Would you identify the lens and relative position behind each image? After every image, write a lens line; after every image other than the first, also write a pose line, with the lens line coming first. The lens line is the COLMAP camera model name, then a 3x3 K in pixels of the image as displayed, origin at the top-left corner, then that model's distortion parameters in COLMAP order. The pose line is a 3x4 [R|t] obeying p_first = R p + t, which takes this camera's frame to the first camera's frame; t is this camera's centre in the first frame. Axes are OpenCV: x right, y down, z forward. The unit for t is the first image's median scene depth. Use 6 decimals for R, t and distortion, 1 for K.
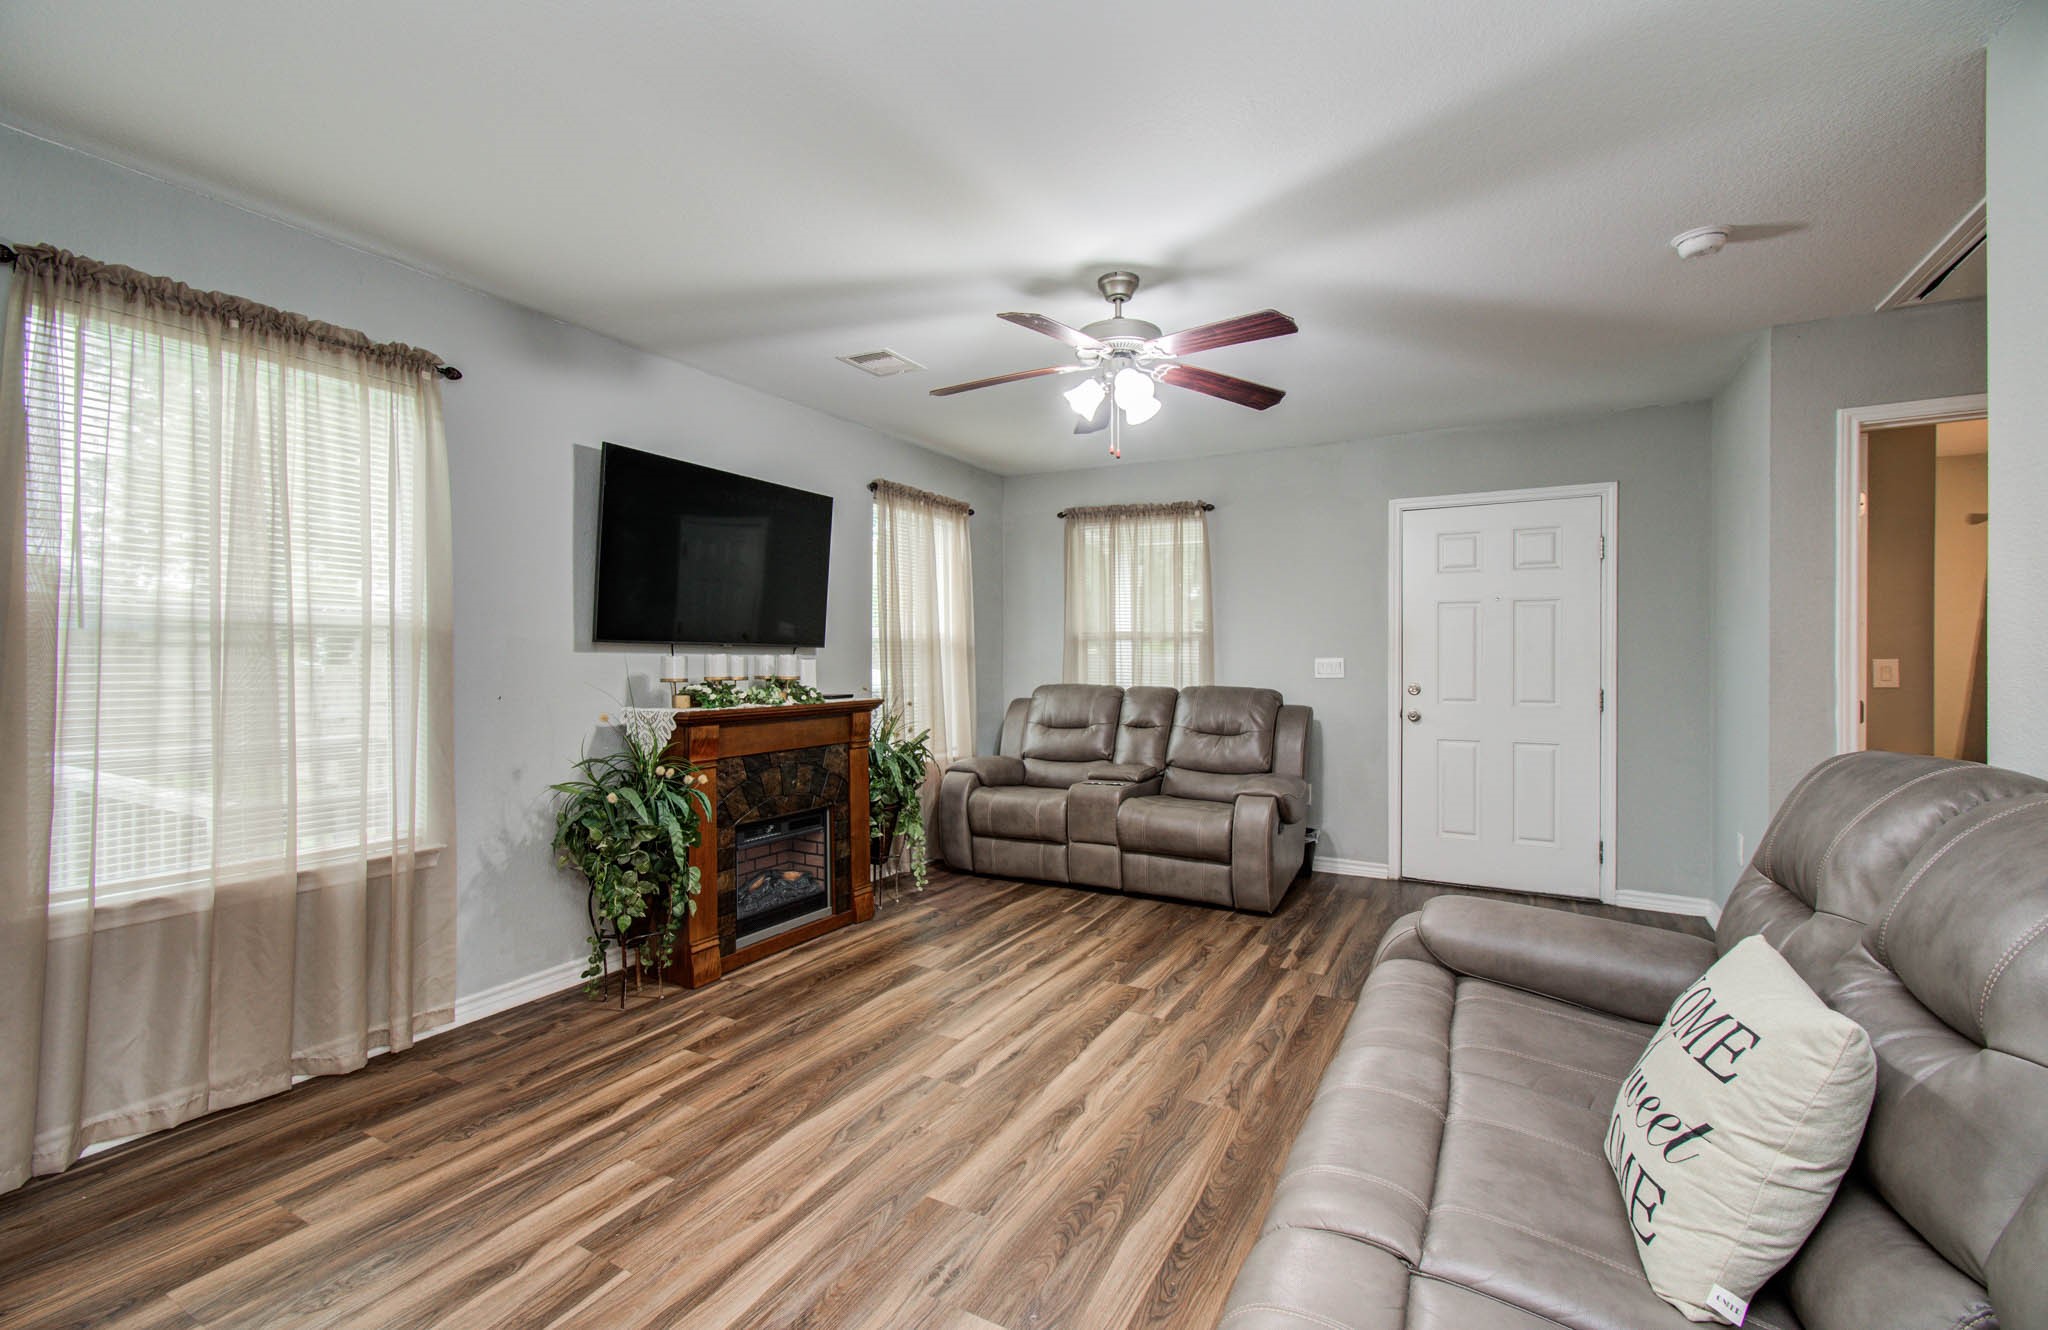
lens RADIAL K [[903.6, 0, 999.5], [0, 903.6, 662.4], [0, 0, 1]] dist [-0.024710, 0.000343]
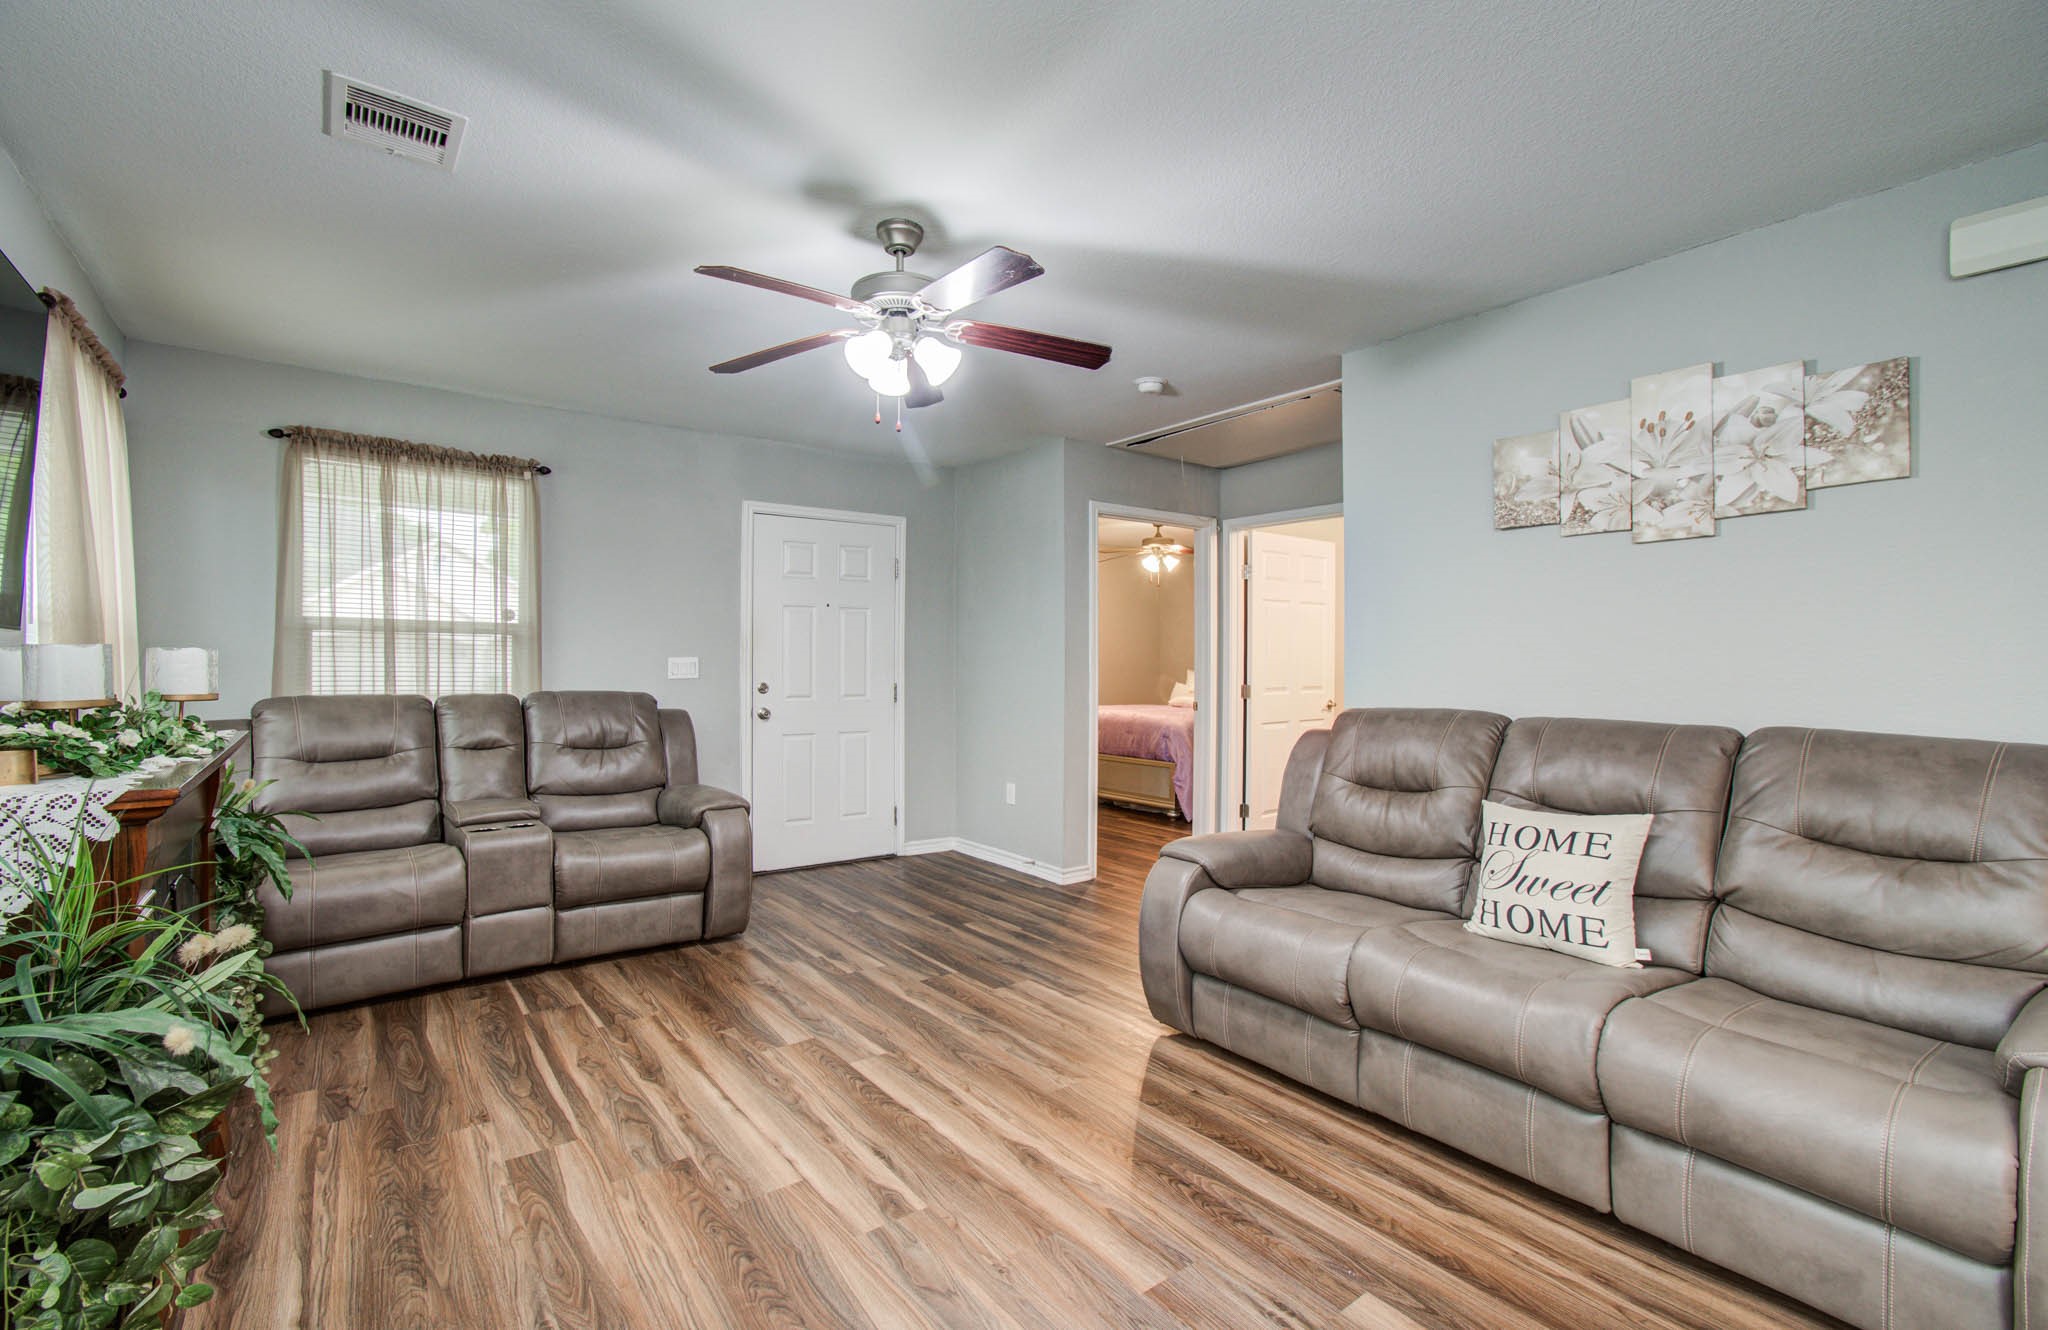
lens RADIAL K [[889.2, 0, 1034.0], [0, 889.2, 667.2], [0, 0, 1]] dist [-0.010636, 0.000783]
pose [[0.384882, -0.005439, 0.922950, -0.483871], [-0.001819, 0.999976, 0.006651, -0.002640], [-0.922964, -0.004238, 0.384863, 0.419496]]
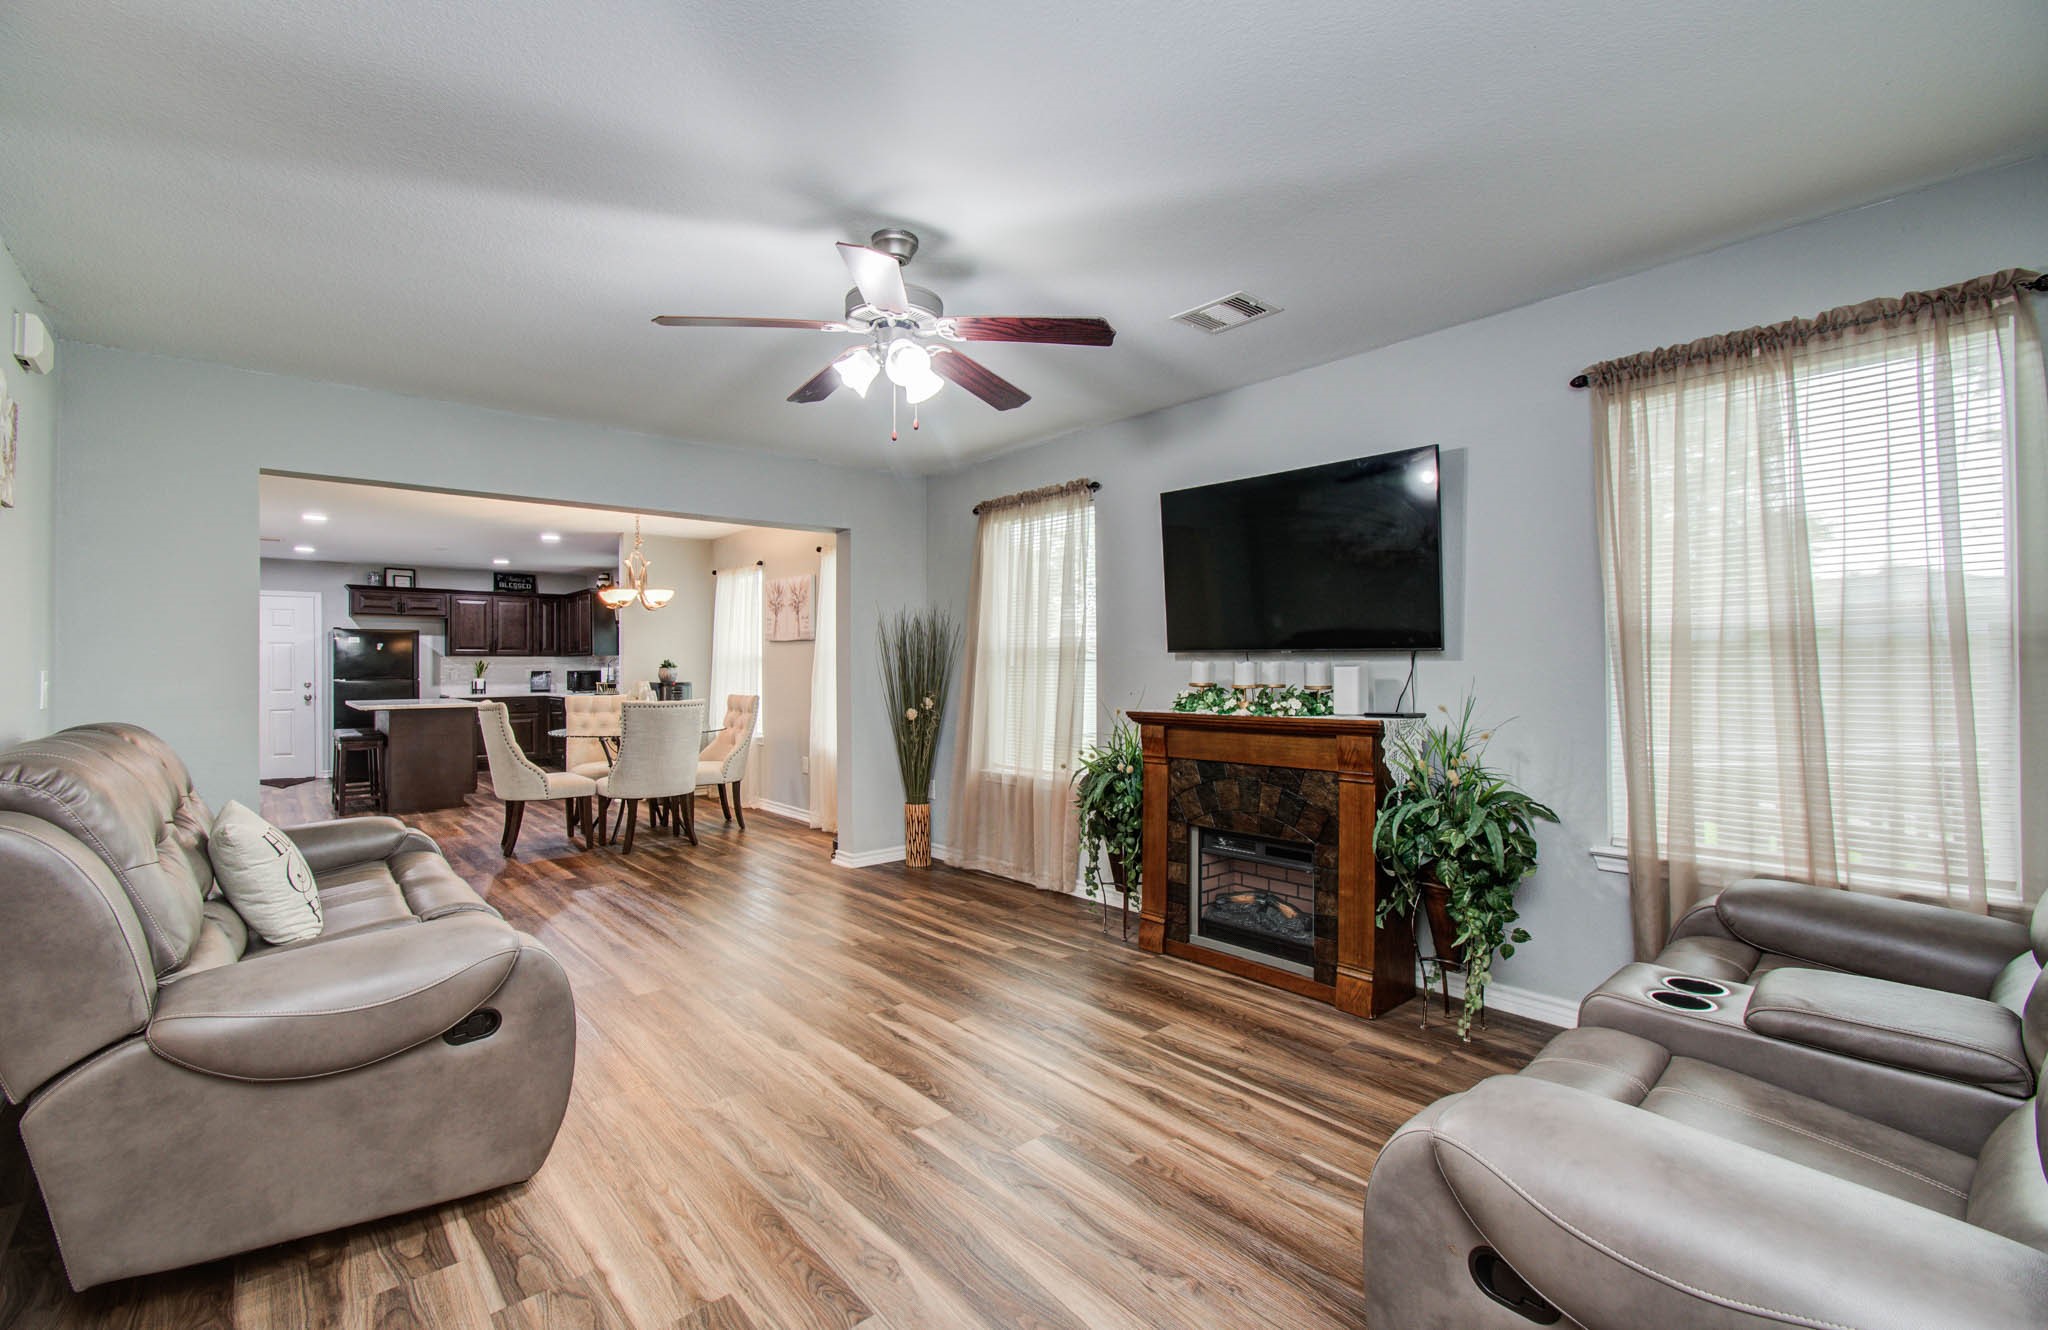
lens RADIAL K [[889.2, 0, 1034.0], [0, 889.2, 667.2], [0, 0, 1]] dist [-0.010636, 0.000783]
pose [[-0.332065, 0.000928, -0.943256, 0.704893], [-0.000716, 0.999999, 0.001236, -0.004445], [0.943256, 0.001086, -0.332064, 1.100698]]
